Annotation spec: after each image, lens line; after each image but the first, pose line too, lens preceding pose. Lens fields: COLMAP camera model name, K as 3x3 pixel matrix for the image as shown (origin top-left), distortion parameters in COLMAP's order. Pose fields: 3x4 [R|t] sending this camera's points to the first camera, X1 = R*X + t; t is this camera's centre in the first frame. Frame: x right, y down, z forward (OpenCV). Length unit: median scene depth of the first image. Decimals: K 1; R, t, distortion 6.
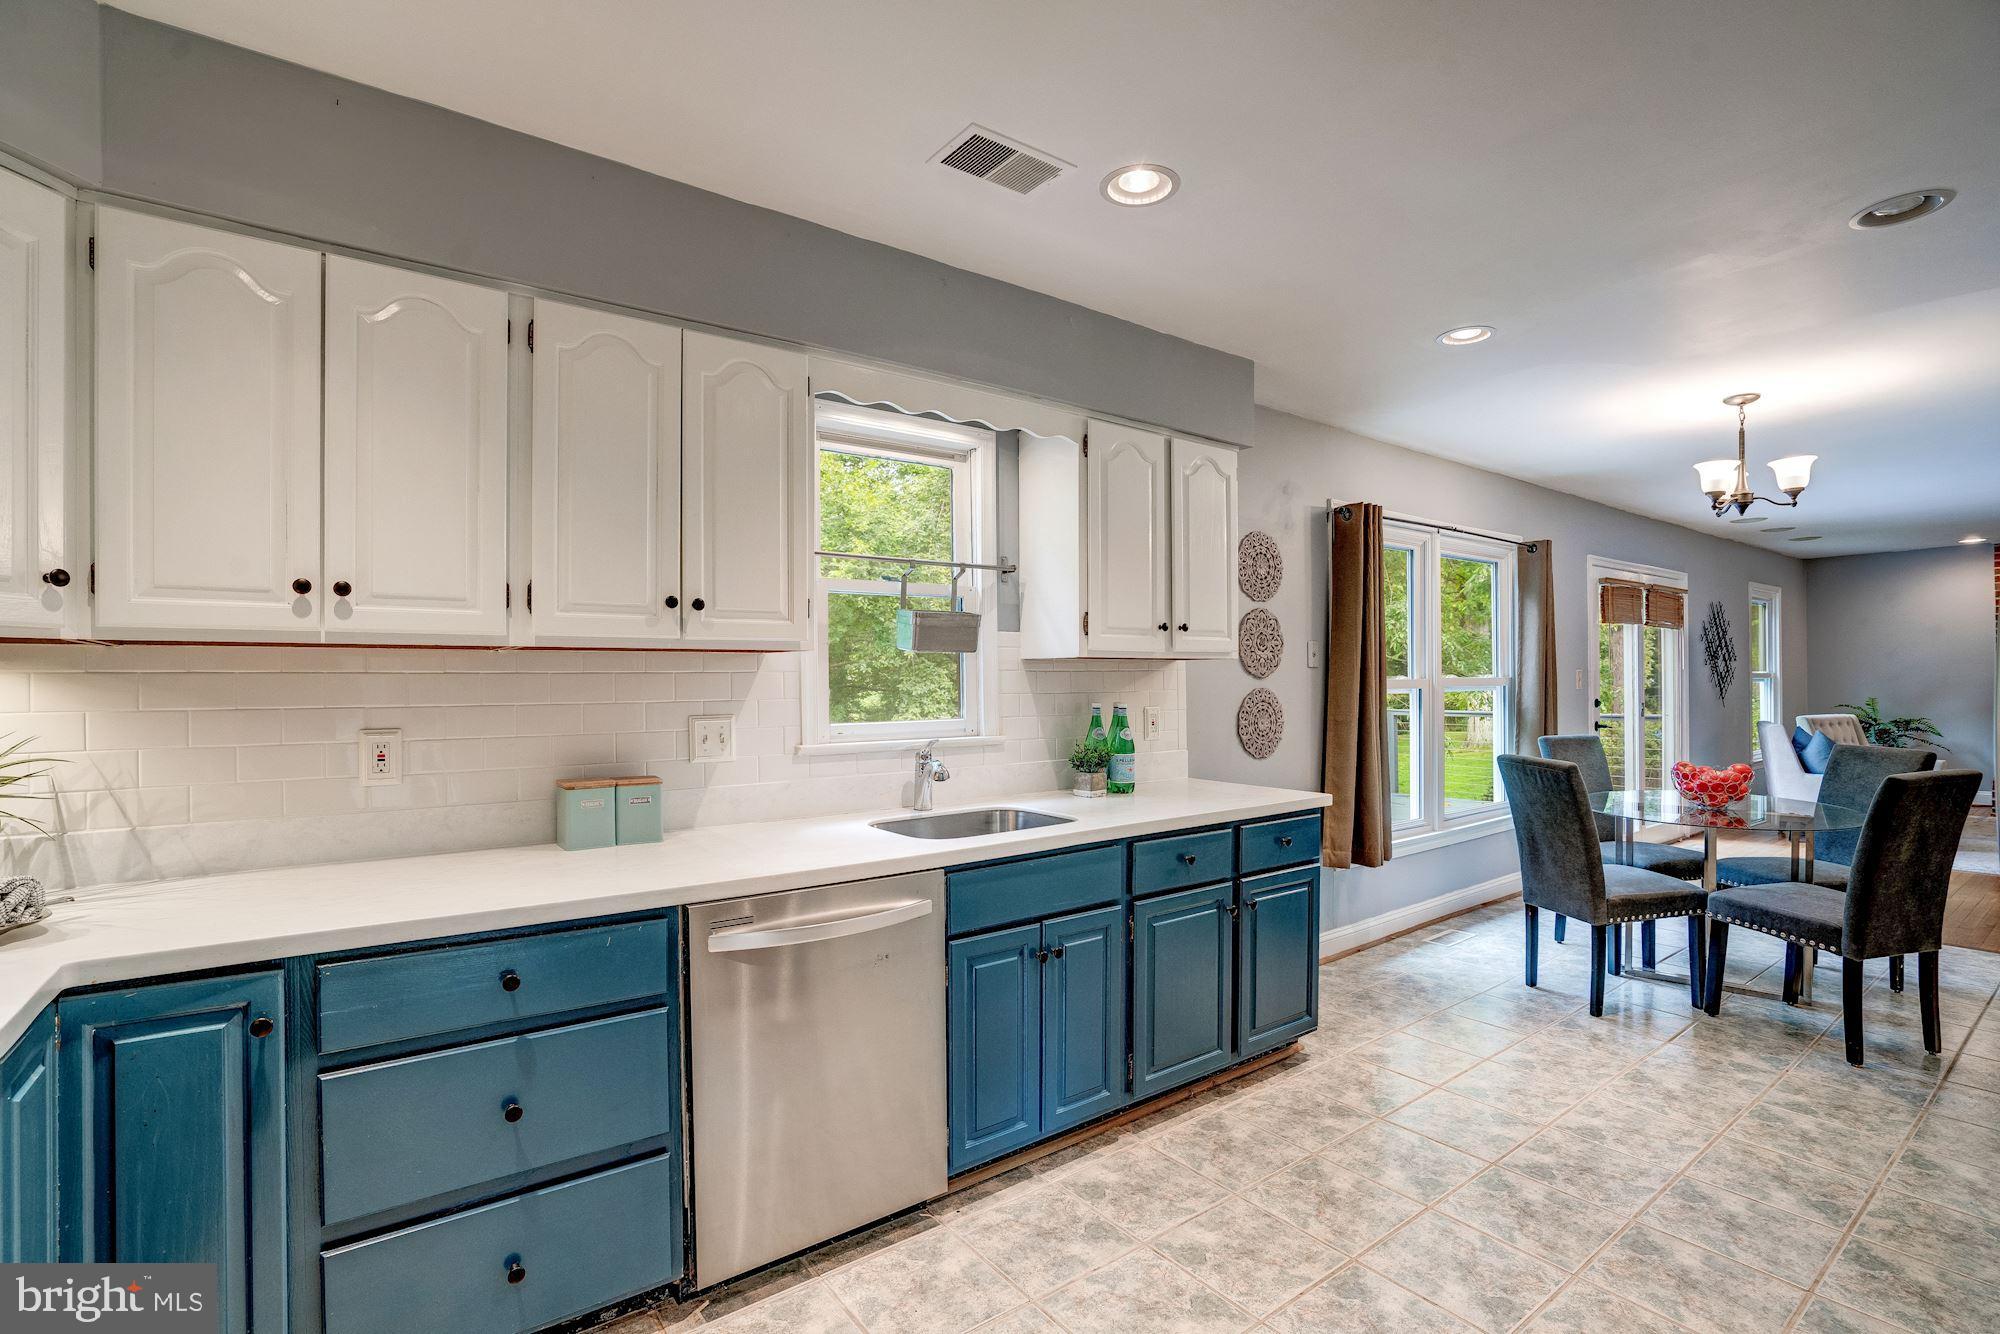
lens RADIAL K [[920.3, 0, 997.3], [0, 920.3, 682.1], [0, 0, 1]] dist [-0.064555, 0.026177]
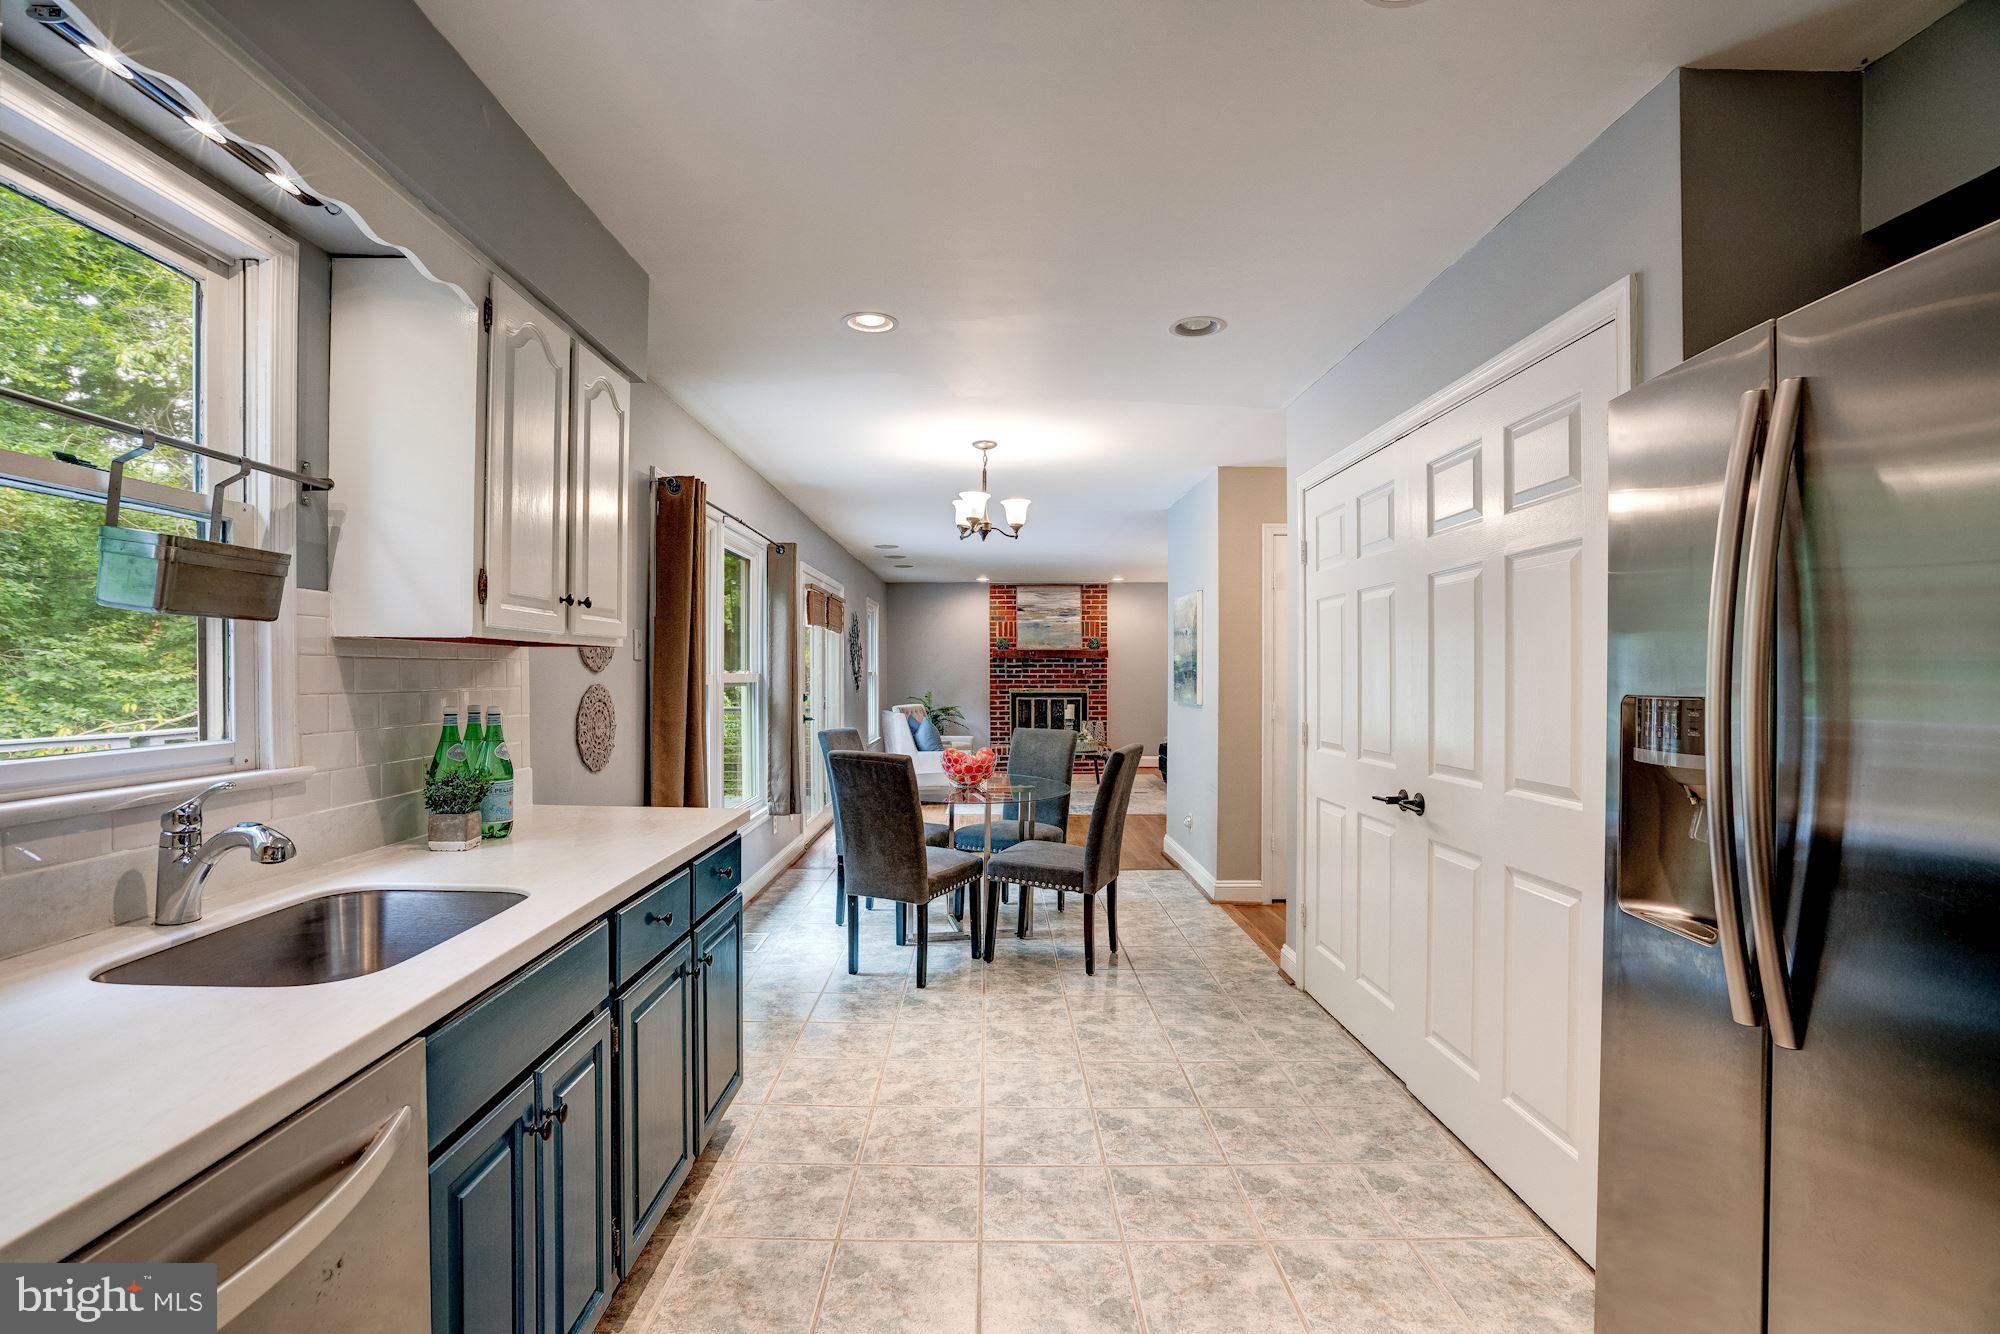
lens RADIAL K [[920.3, 0, 997.3], [0, 920.3, 682.1], [0, 0, 1]] dist [-0.064555, 0.026177]
pose [[0.589415, 0.001378, 0.807829, -0.193923], [-0.005726, 0.999981, 0.002472, 0.000321], [-0.807810, -0.006082, 0.589412, 0.314556]]
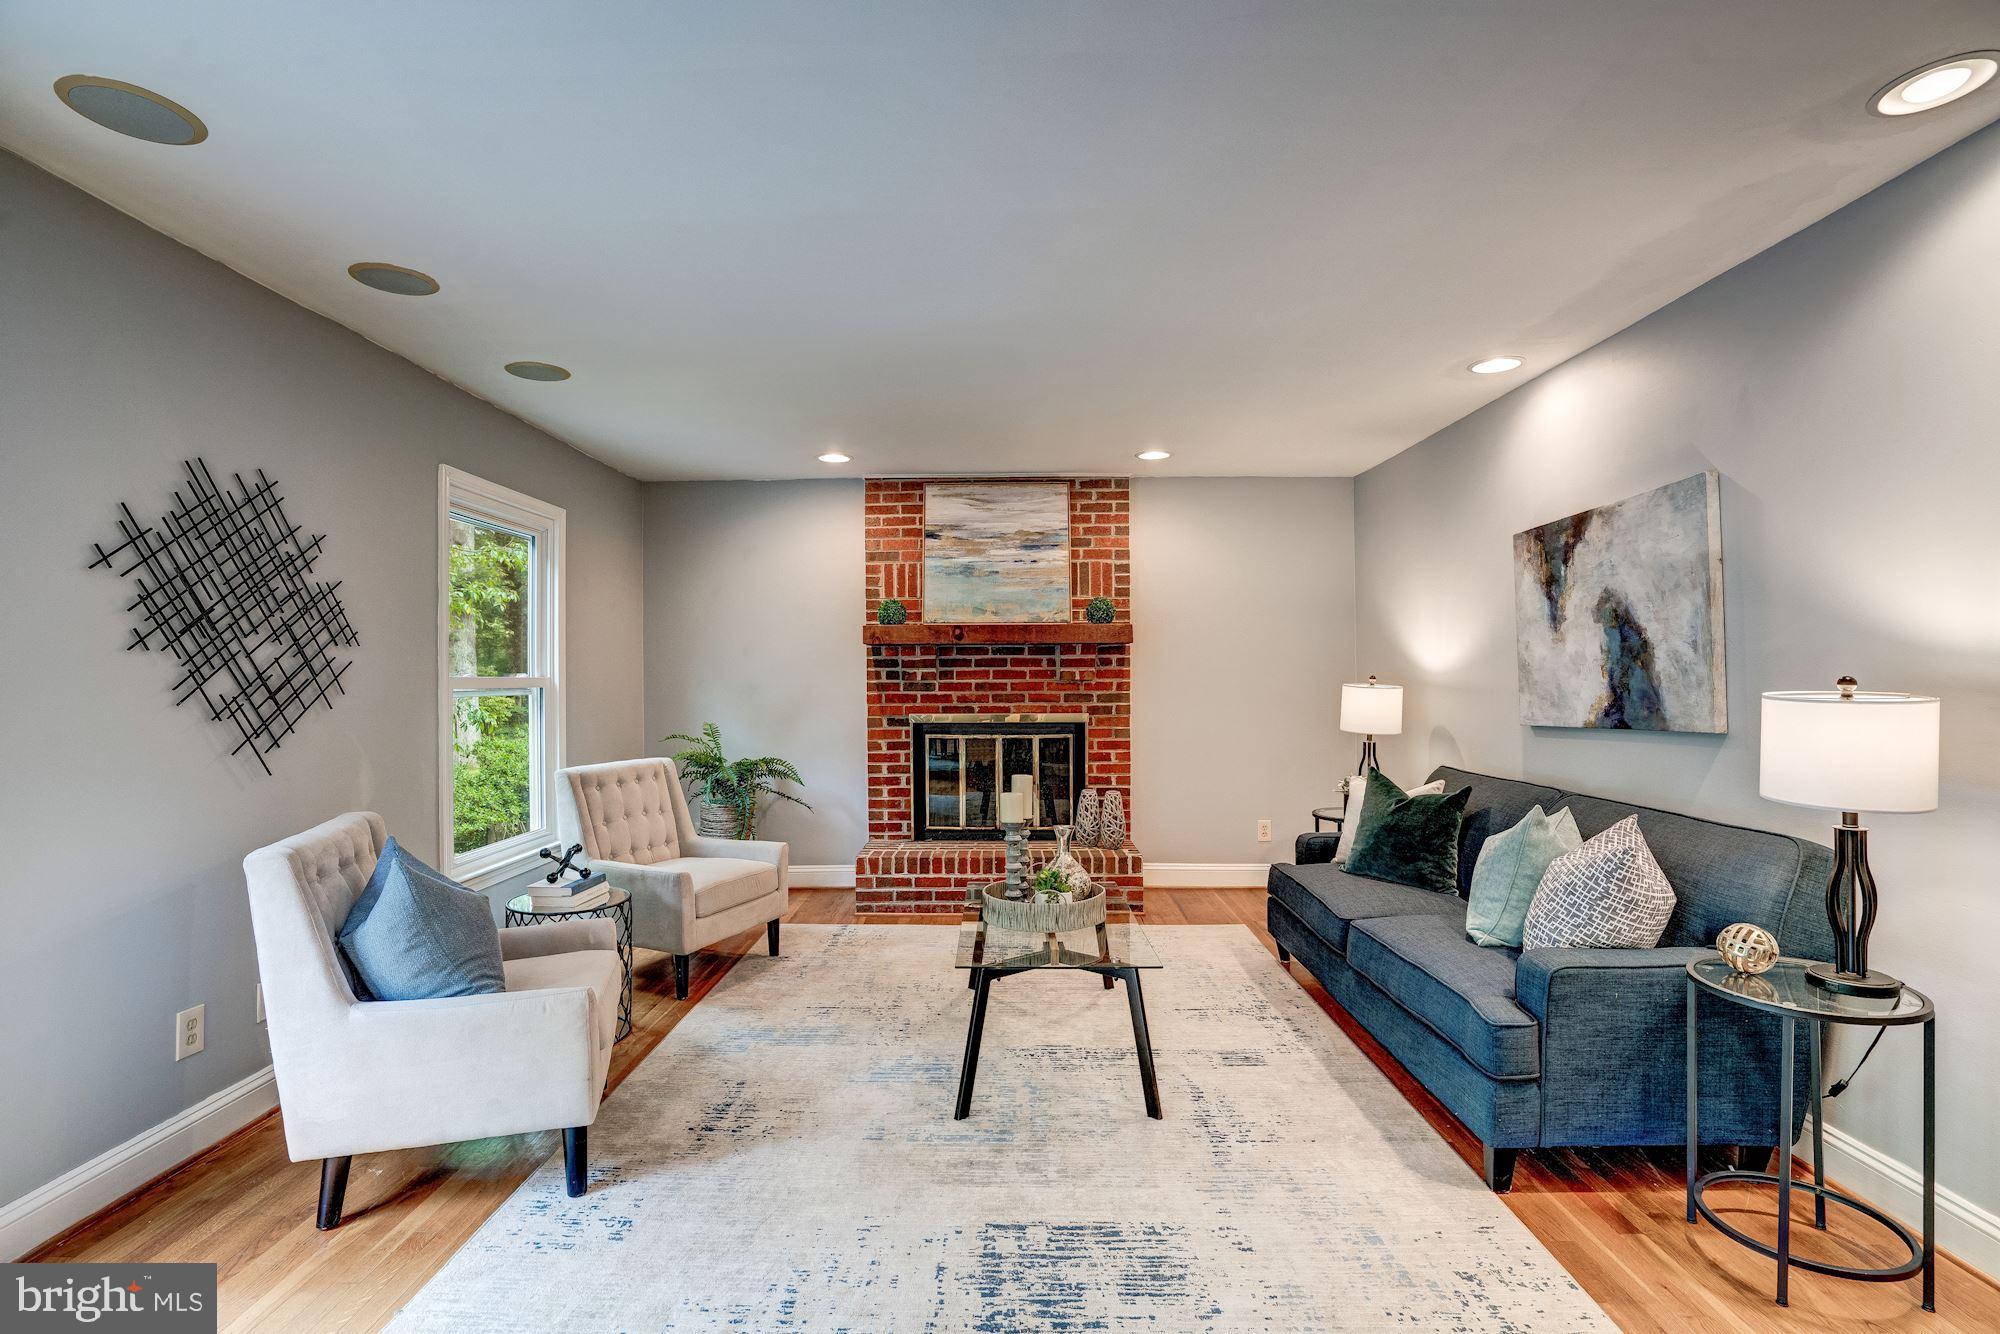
lens RADIAL K [[916.7, 0, 995.6], [0, 916.7, 674.5], [0, 0, 1]] dist [-0.066622, 0.027033]
pose [[0.602966, 0.003880, 0.797757, 1.859219], [-0.001311, 0.999992, -0.003872, -0.033638], [-0.797766, 0.001289, 0.602966, 1.487965]]
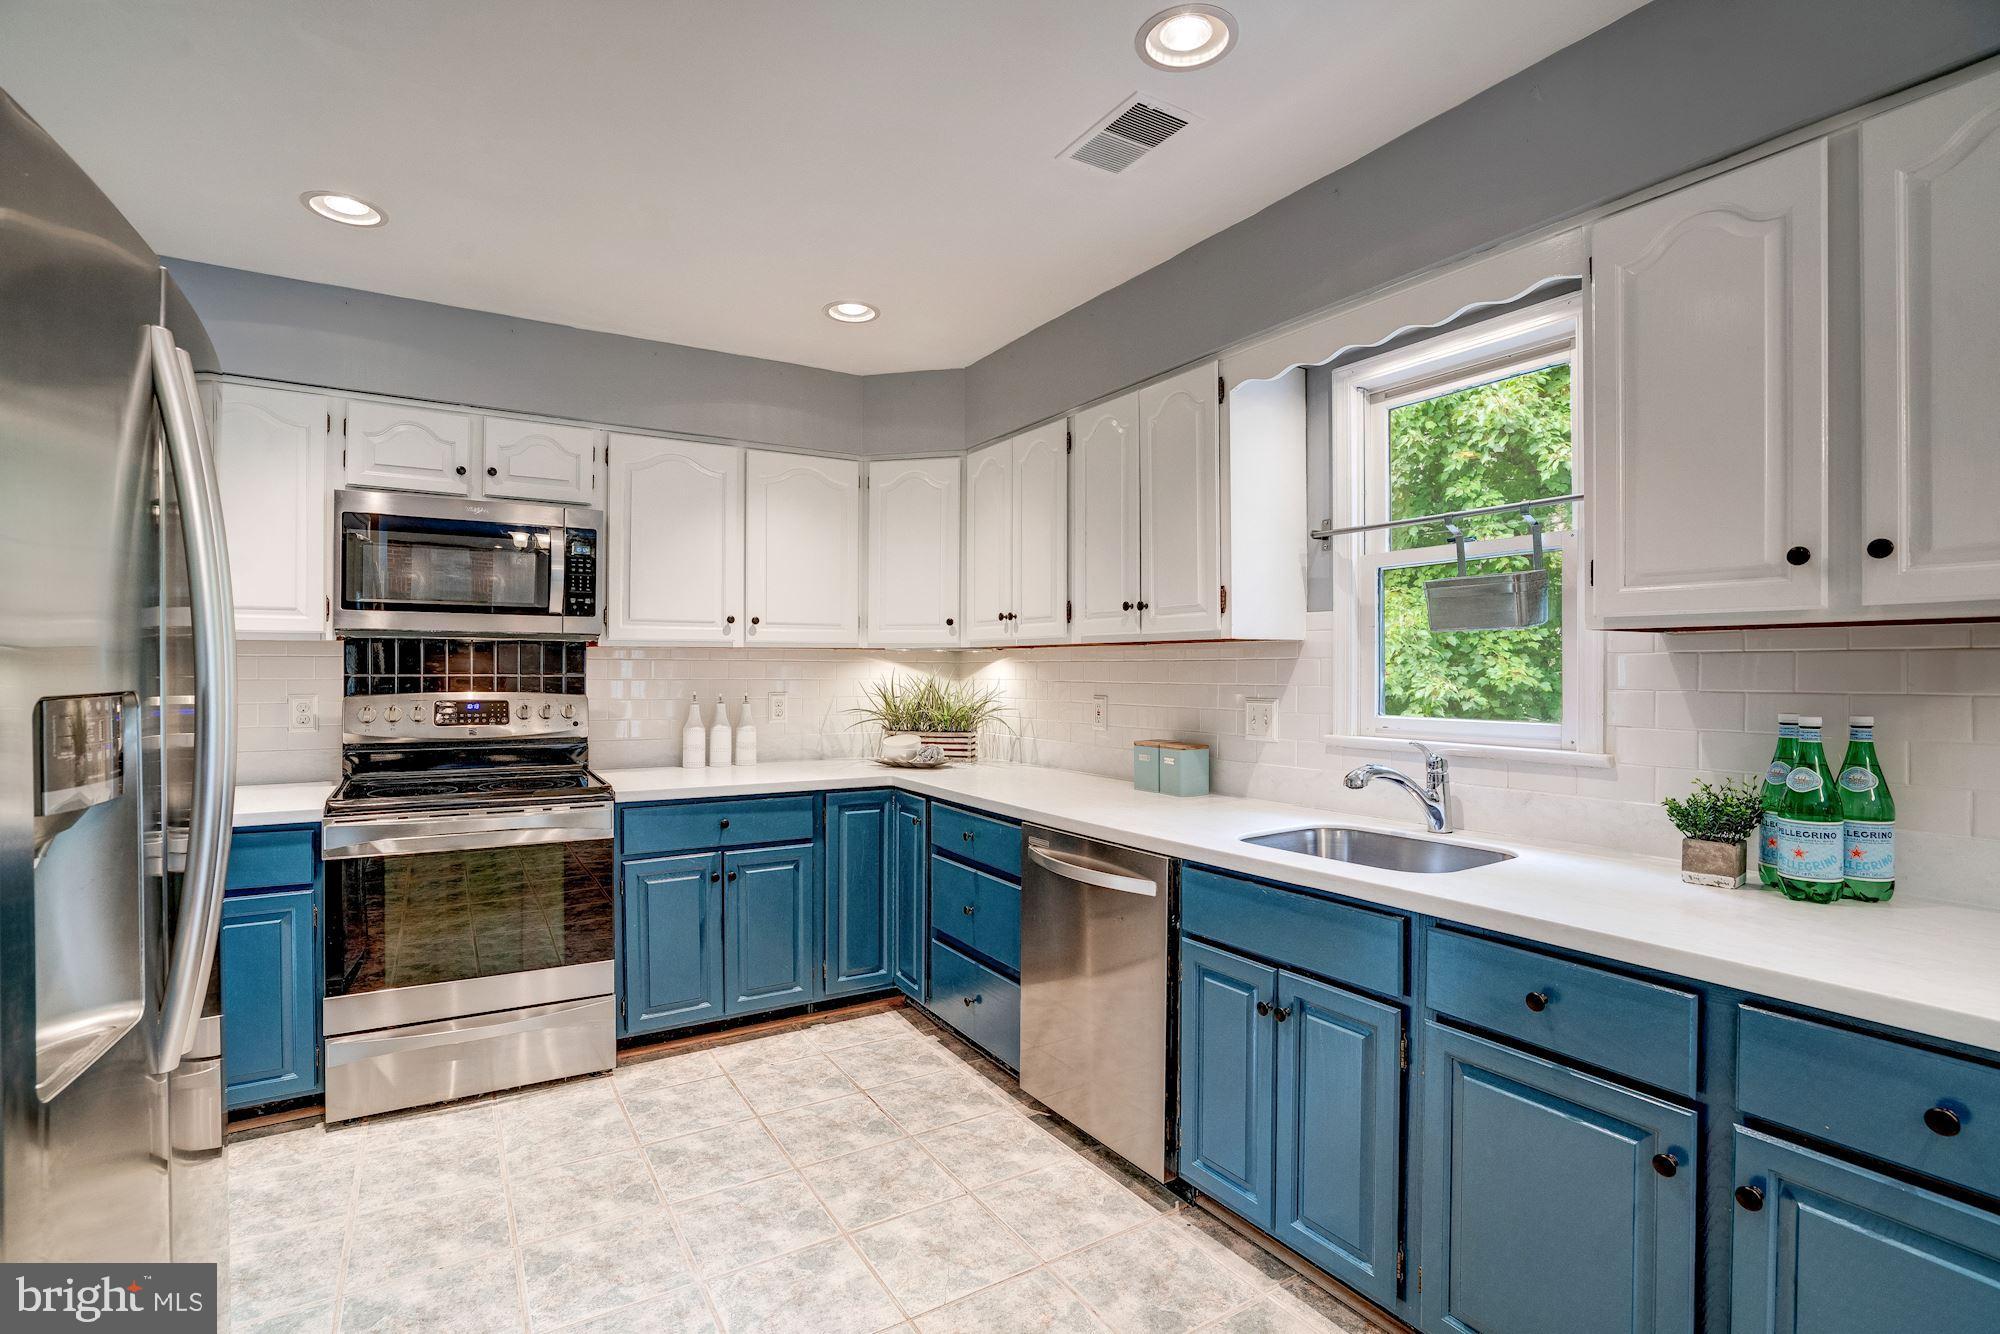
lens RADIAL K [[940.6, 0, 1000.0], [0, 940.6, 667.0], [0, 0, 1]] dist [-0.025450, 0.000604]
pose [[-0.083816, 0.004967, -0.996469, 0.688470], [0.000411, 0.999988, 0.004950, -0.006495], [0.996481, 0.000005, -0.083817, 0.638650]]
